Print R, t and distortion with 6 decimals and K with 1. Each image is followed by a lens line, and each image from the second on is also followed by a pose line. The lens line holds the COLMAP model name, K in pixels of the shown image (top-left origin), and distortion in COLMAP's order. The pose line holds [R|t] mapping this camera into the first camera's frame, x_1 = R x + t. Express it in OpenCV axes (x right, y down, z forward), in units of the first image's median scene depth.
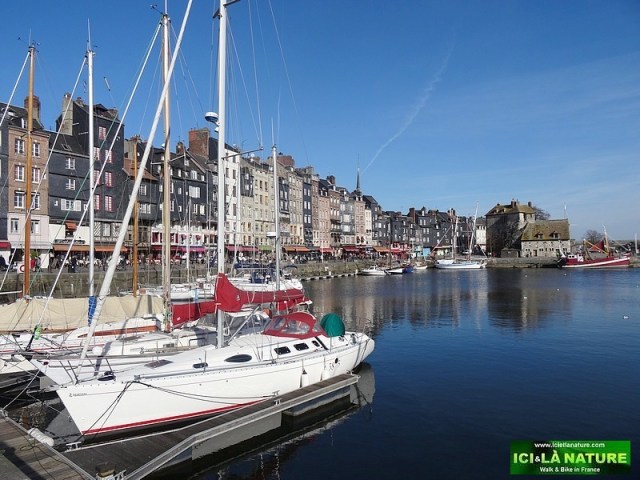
lens RADIAL K [[476.7, 0, 320.0], [0, 476.7, 240.0], [0, 0, 1]] dist [-0.001826, -0.000297]
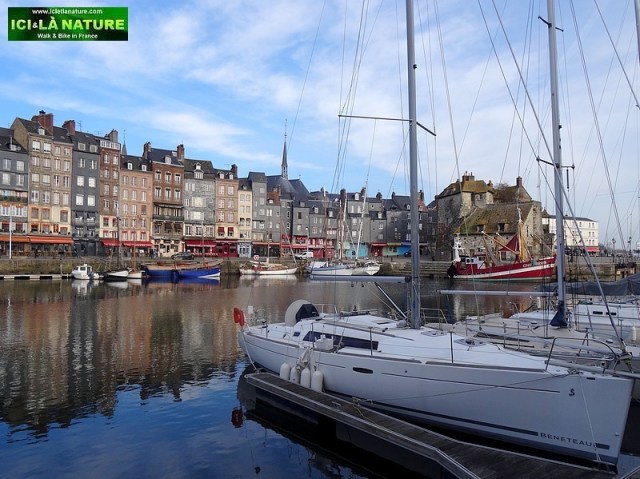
lens RADIAL K [[486.3, 0, 333.9], [0, 486.3, 251.0], [0, 0, 1]] dist [-0.000456, -0.041138]
pose [[0.957072, 0.018641, -0.289251, 0.559766], [-0.012220, 0.999638, 0.023990, 0.011714], [0.289593, -0.019426, 0.956953, 0.395259]]
